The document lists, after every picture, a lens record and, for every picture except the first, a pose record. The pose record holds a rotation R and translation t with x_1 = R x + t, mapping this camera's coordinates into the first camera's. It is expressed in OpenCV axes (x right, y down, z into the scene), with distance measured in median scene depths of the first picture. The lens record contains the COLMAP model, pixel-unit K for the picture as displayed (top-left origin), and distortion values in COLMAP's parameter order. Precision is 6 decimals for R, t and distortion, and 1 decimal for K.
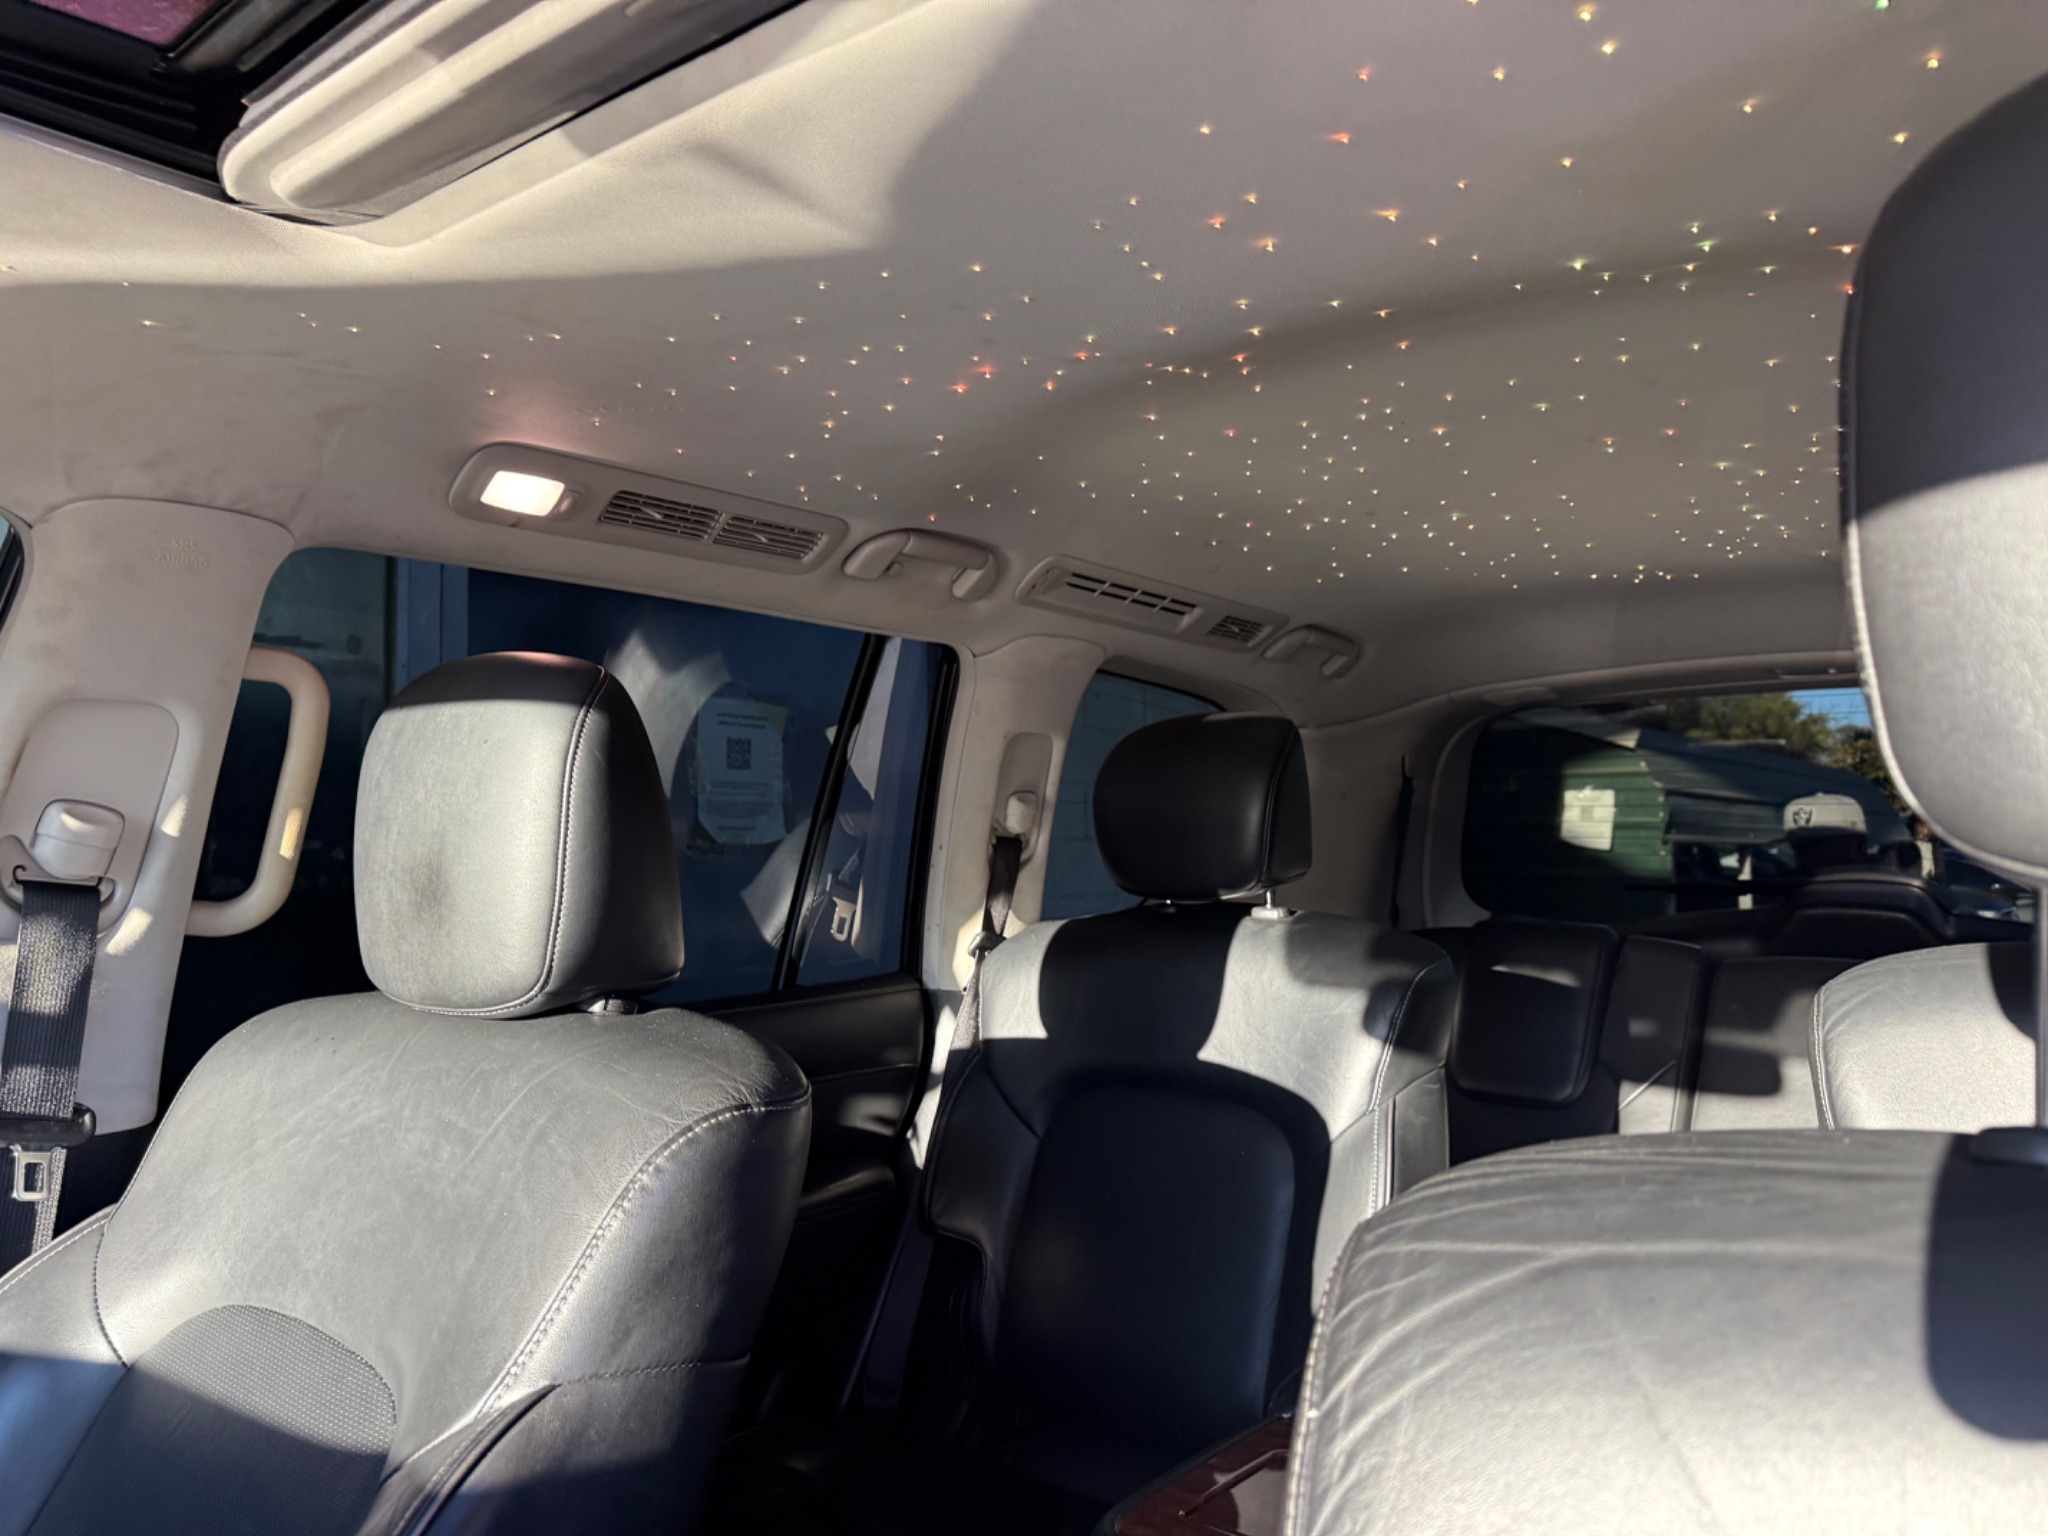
lens RADIAL K [[1456.1, 0, 1075.6], [0, 1456.1, 774.6], [0, 0, 1]] dist [0.036445, -0.065884]
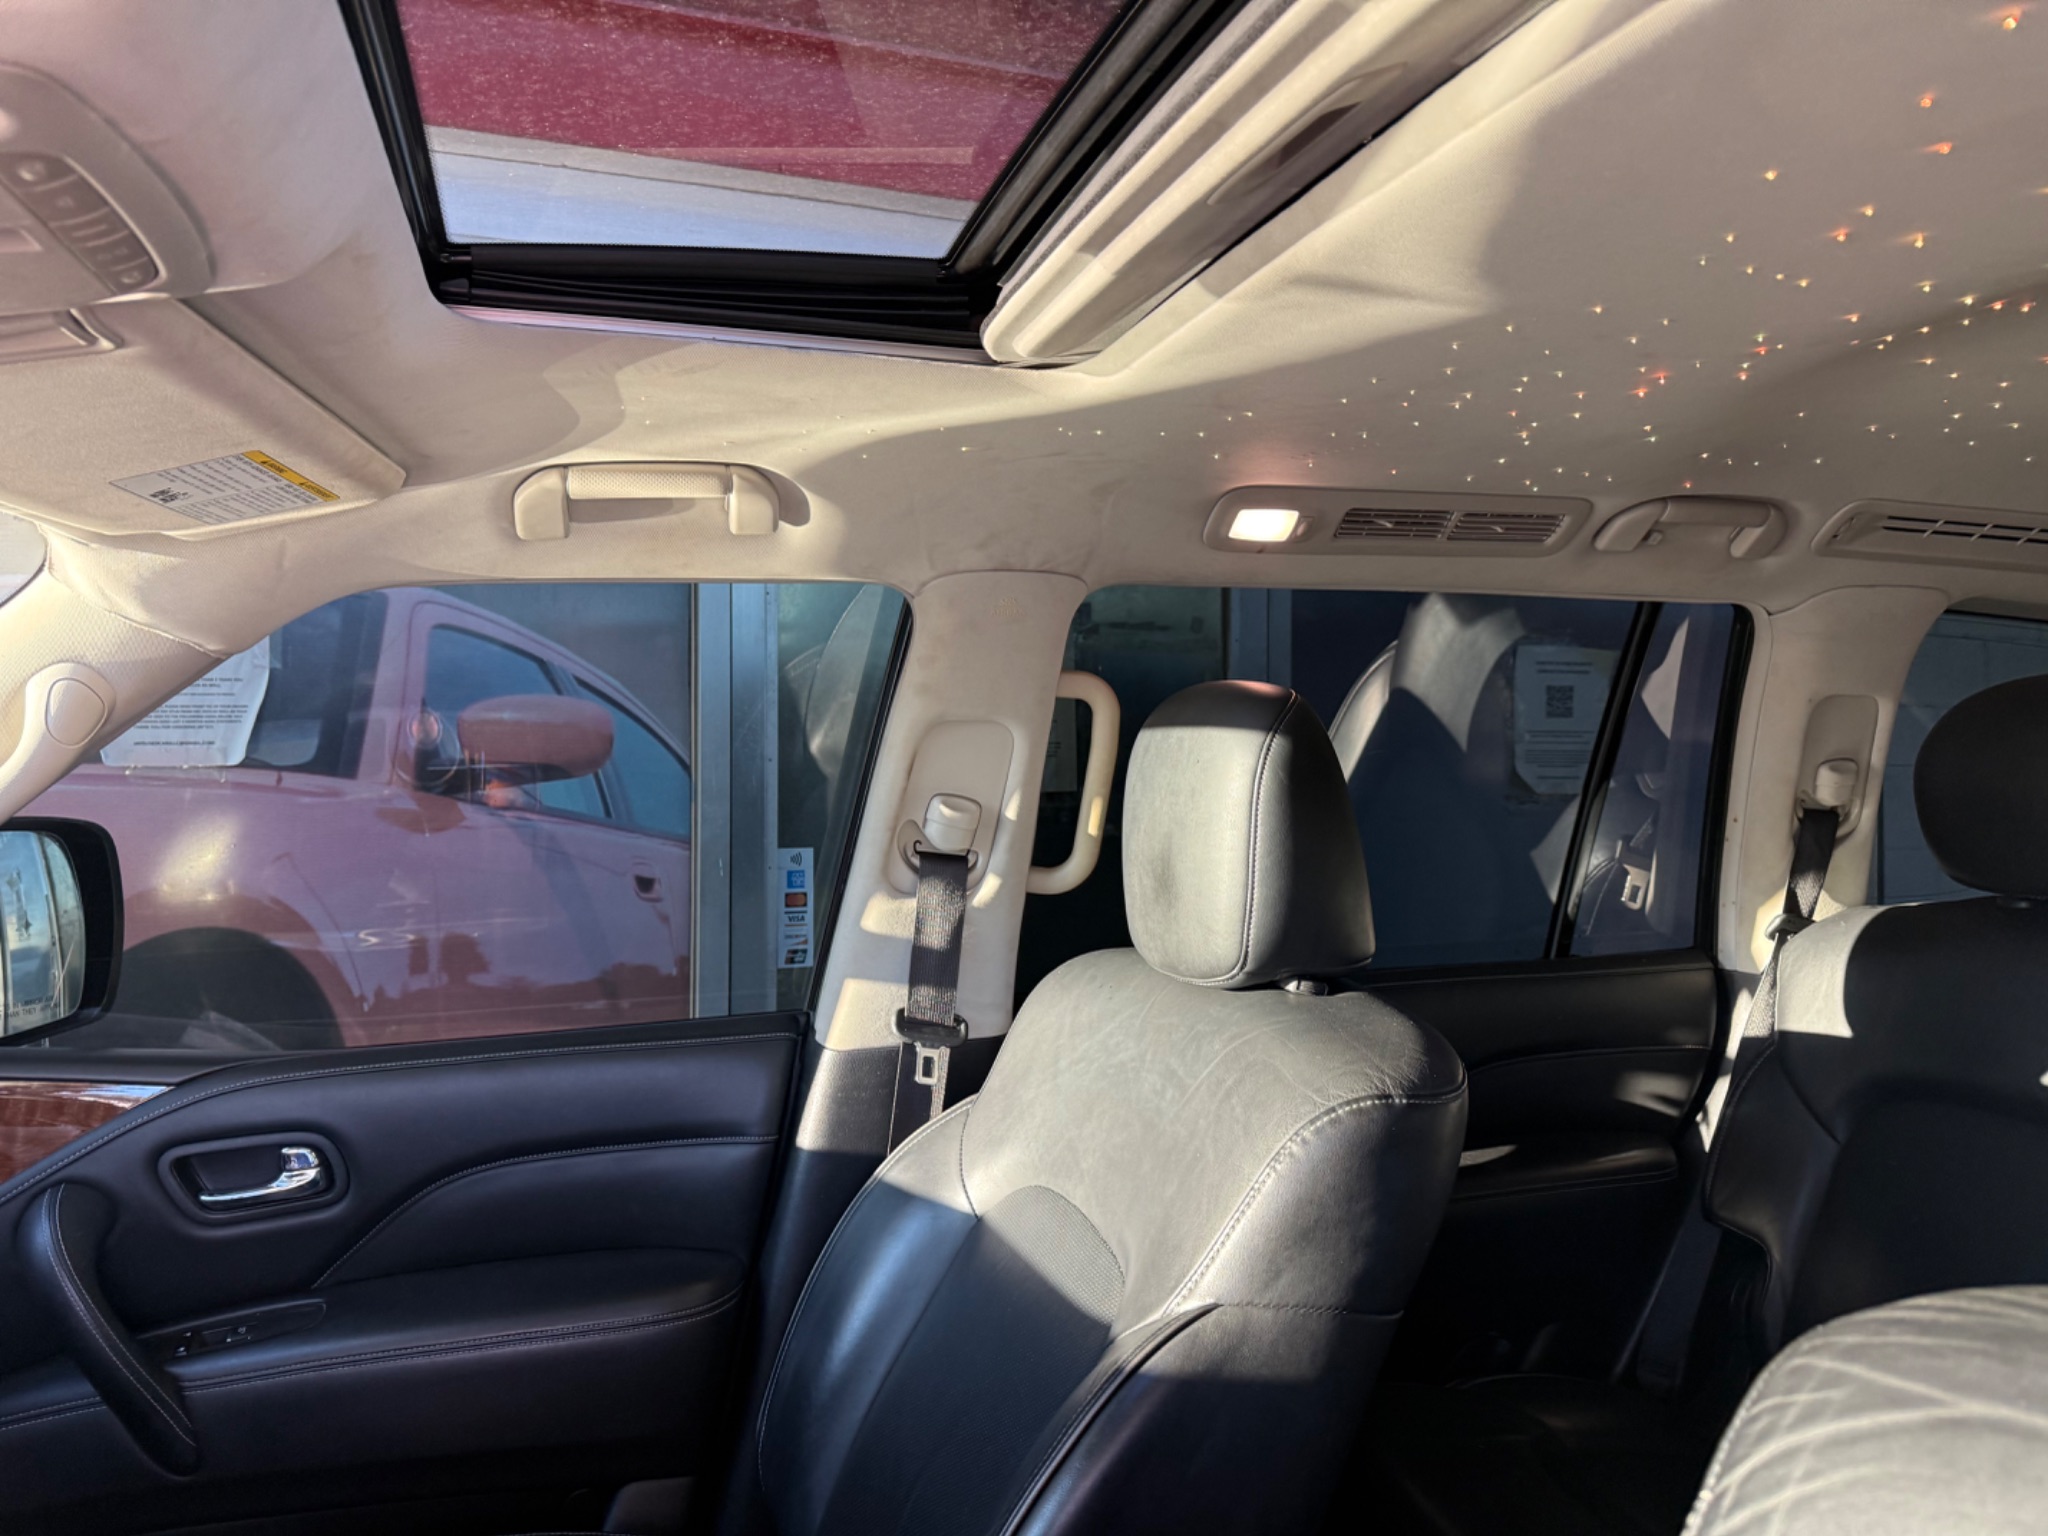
lens RADIAL K [[1456.4, 0, 1028.9], [0, 1456.4, 777.2], [0, 0, 1]] dist [0.139509, -0.231485]
pose [[0.812683, 0.011394, -0.582594, 0.171408], [0.023819, 0.998324, 0.052752, -0.070078], [0.582219, -0.056748, 0.811049, -0.059148]]
